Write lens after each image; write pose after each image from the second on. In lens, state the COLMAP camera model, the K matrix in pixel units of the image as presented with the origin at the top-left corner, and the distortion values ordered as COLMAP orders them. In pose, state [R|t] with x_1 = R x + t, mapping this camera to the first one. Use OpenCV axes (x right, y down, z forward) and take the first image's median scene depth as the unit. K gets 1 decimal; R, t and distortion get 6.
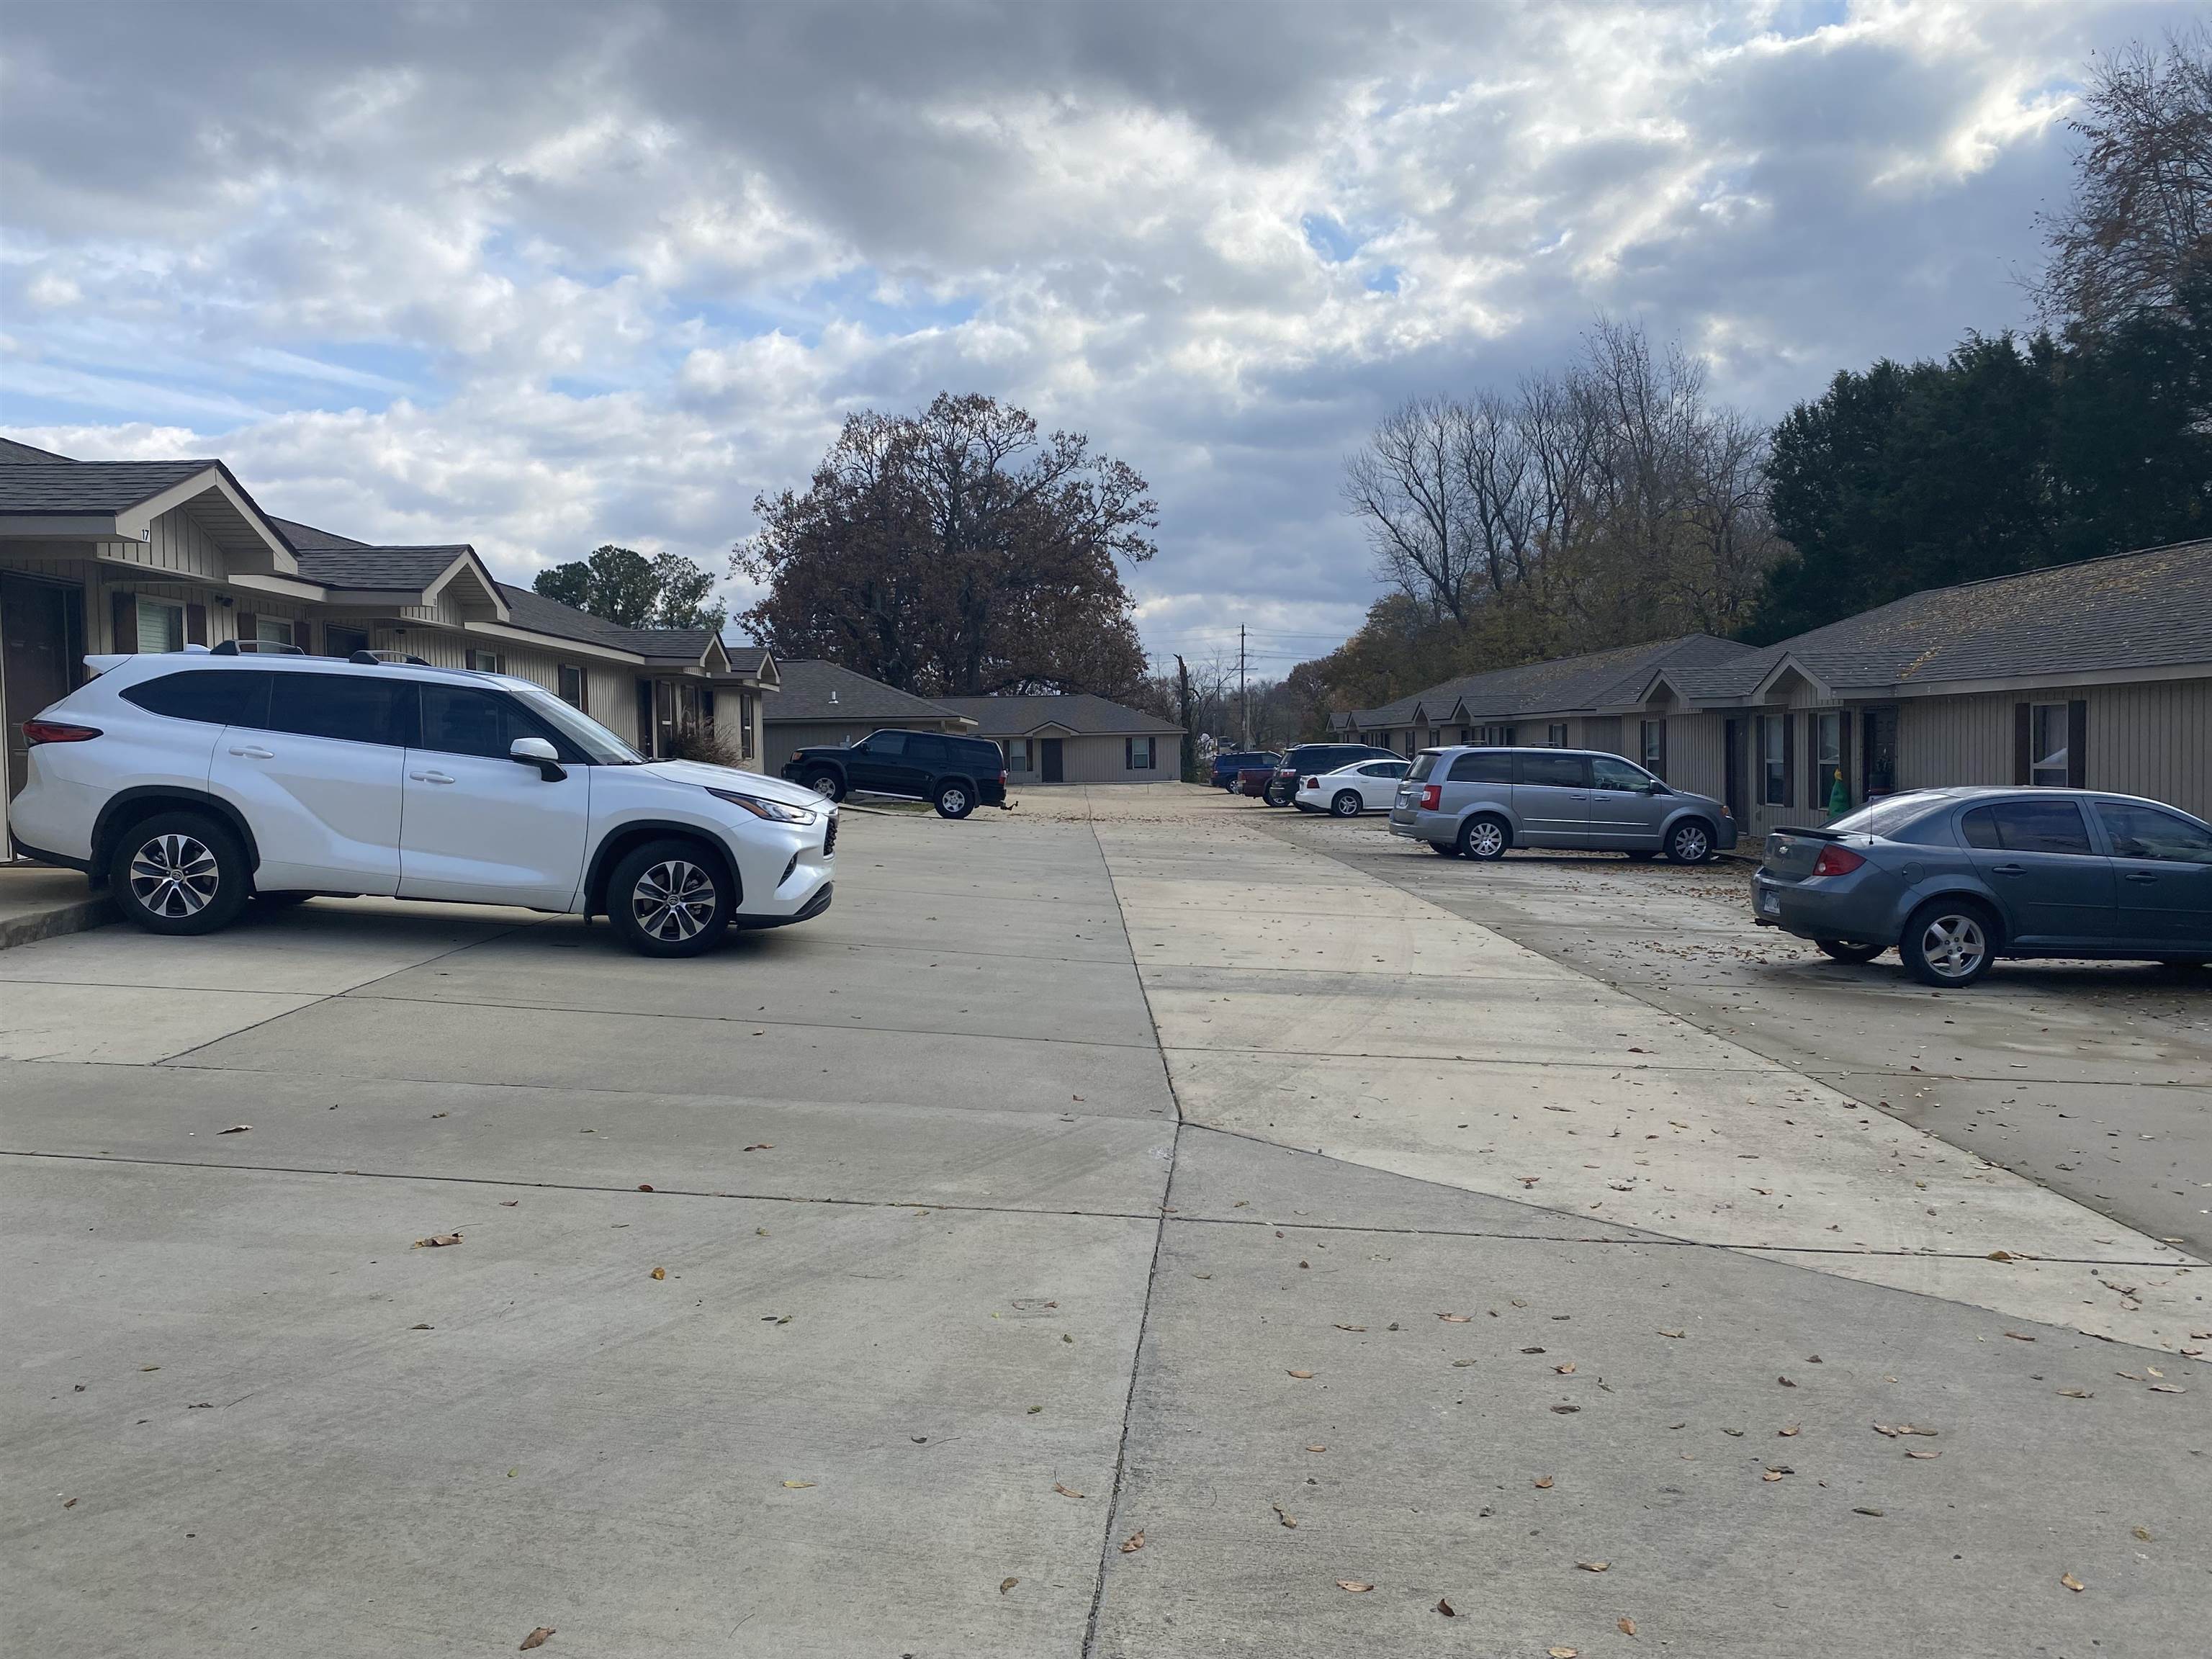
lens RADIAL K [[1672.4, 0, 1107.1], [0, 1672.4, 793.7], [0, 0, 1]] dist [0.019853, -0.001841]
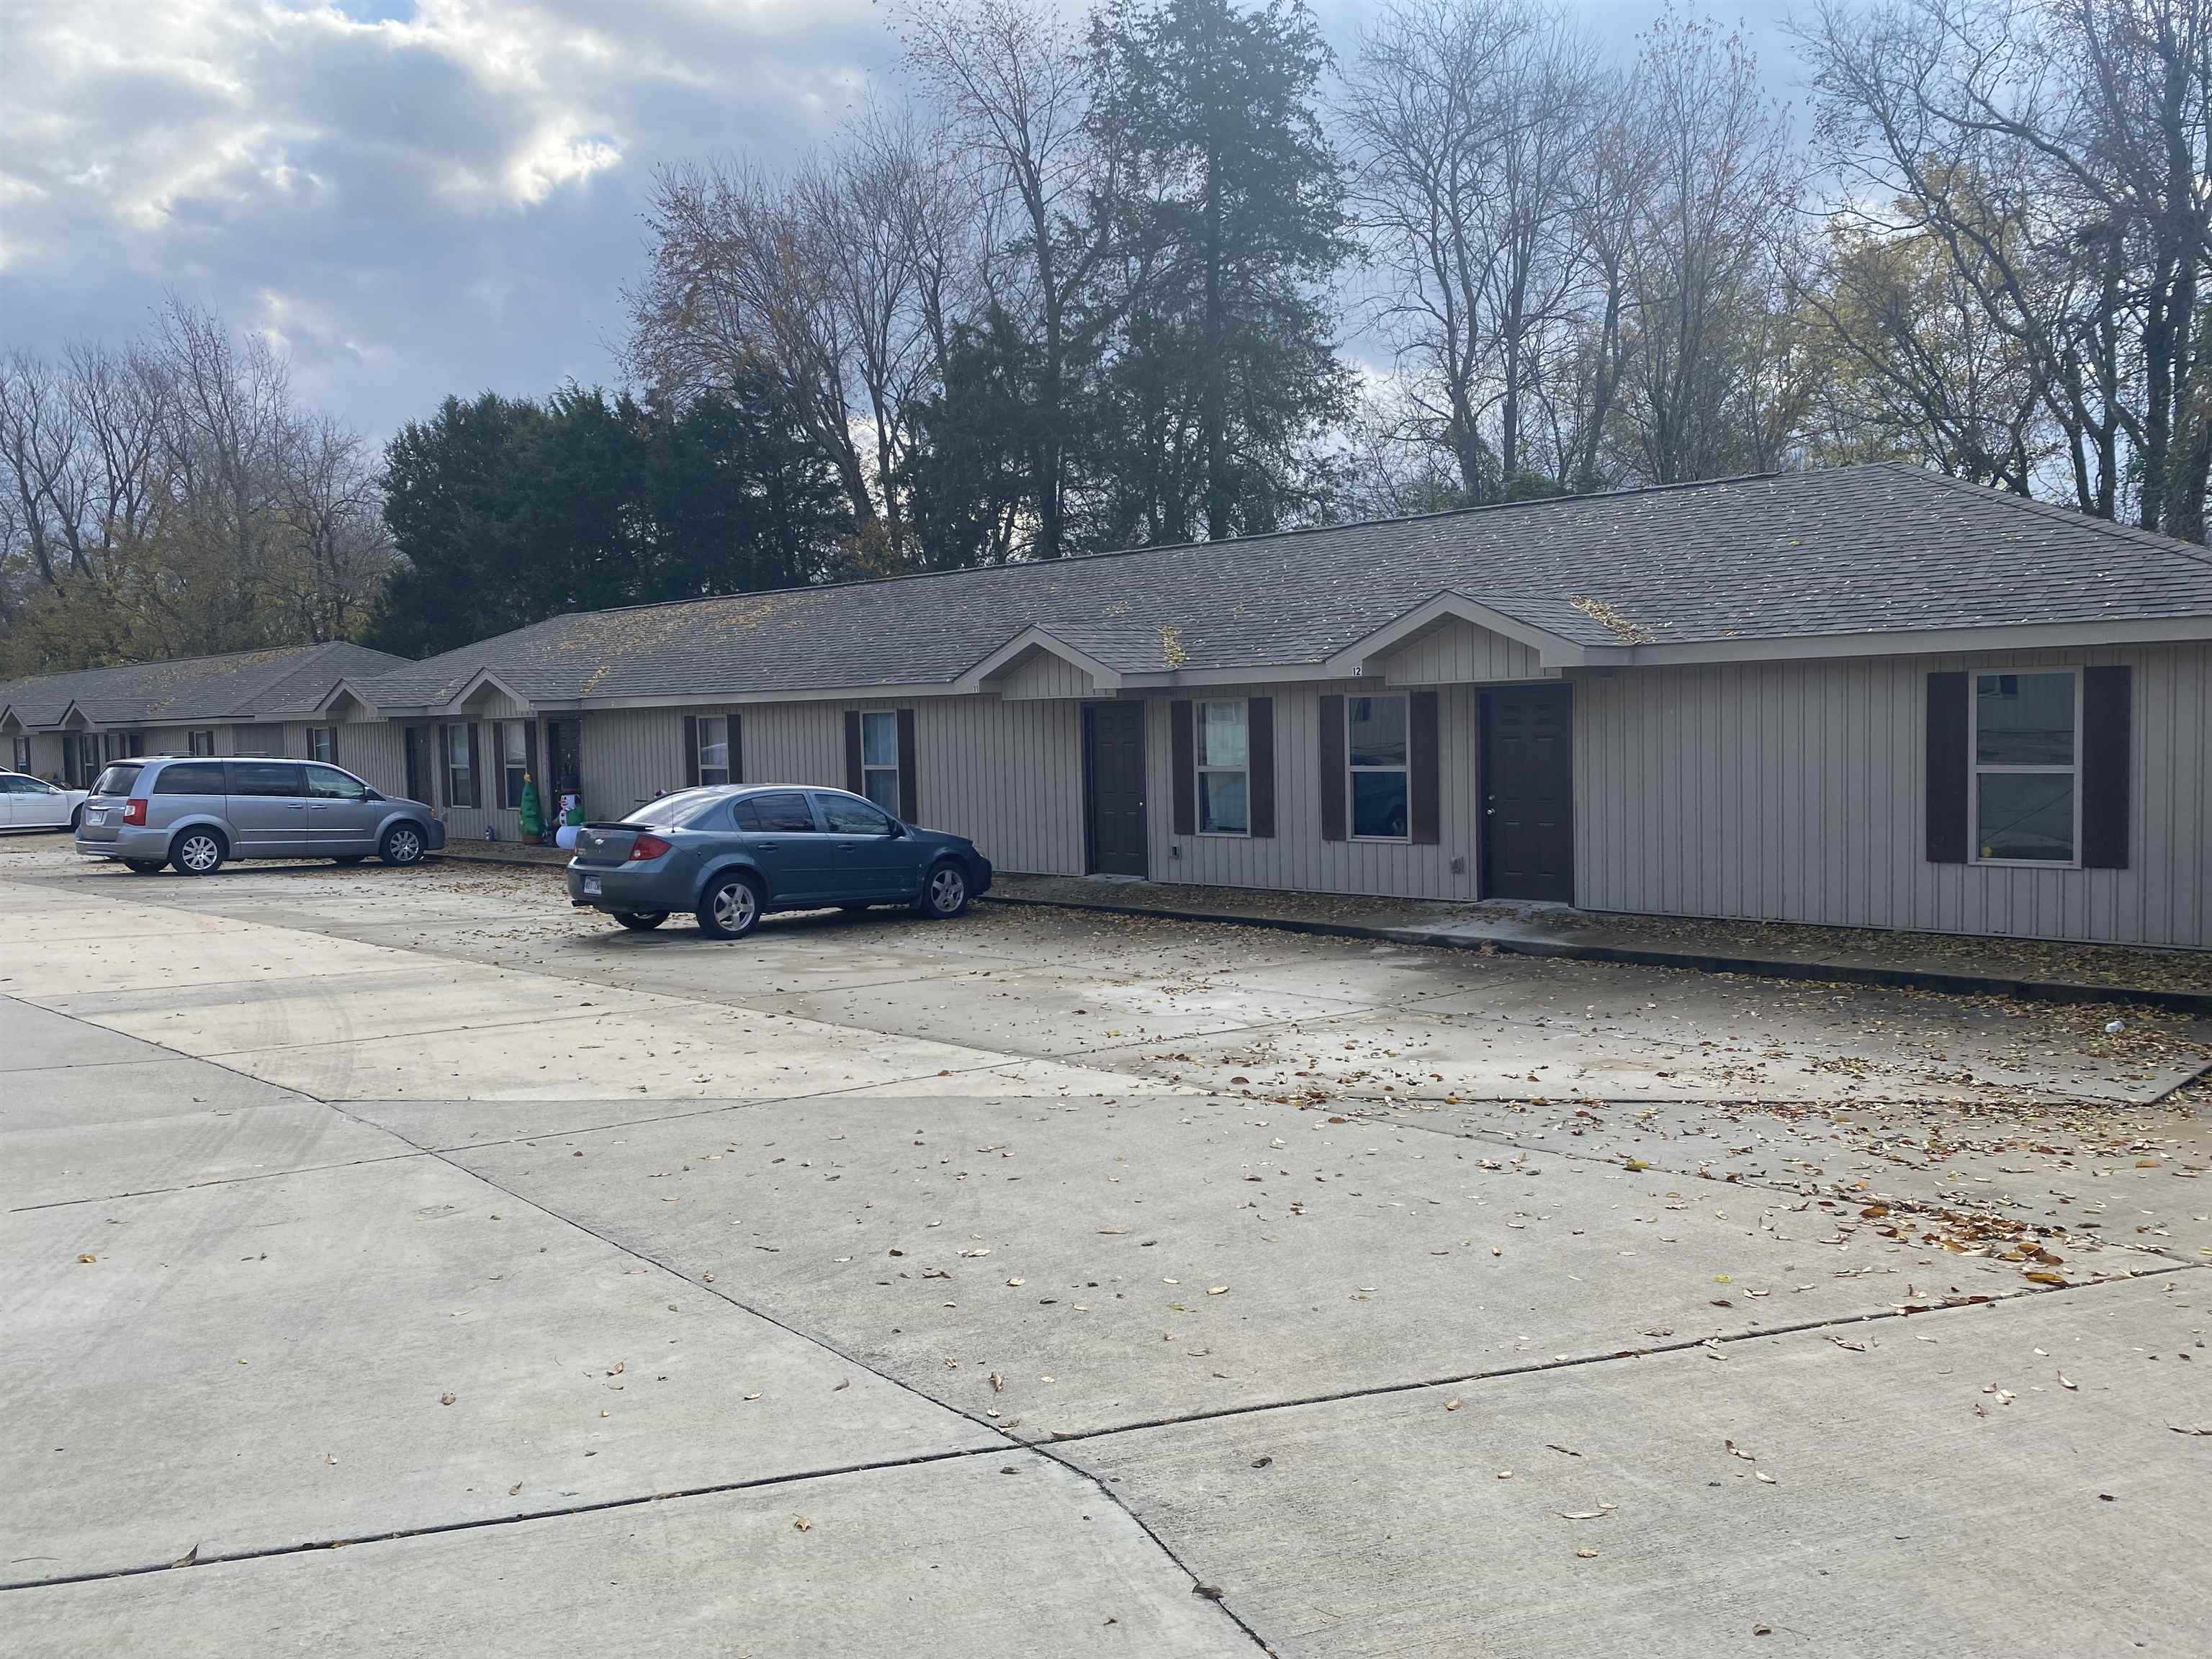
lens RADIAL K [[1672.4, 0, 1105.0], [0, 1672.4, 823.6], [0, 0, 1]] dist [0.019853, -0.001841]
pose [[0.683289, -0.045046, 0.728757, -0.126047], [0.032919, 0.998981, 0.030884, -0.002633], [-0.729405, 0.002888, 0.684076, -0.052030]]
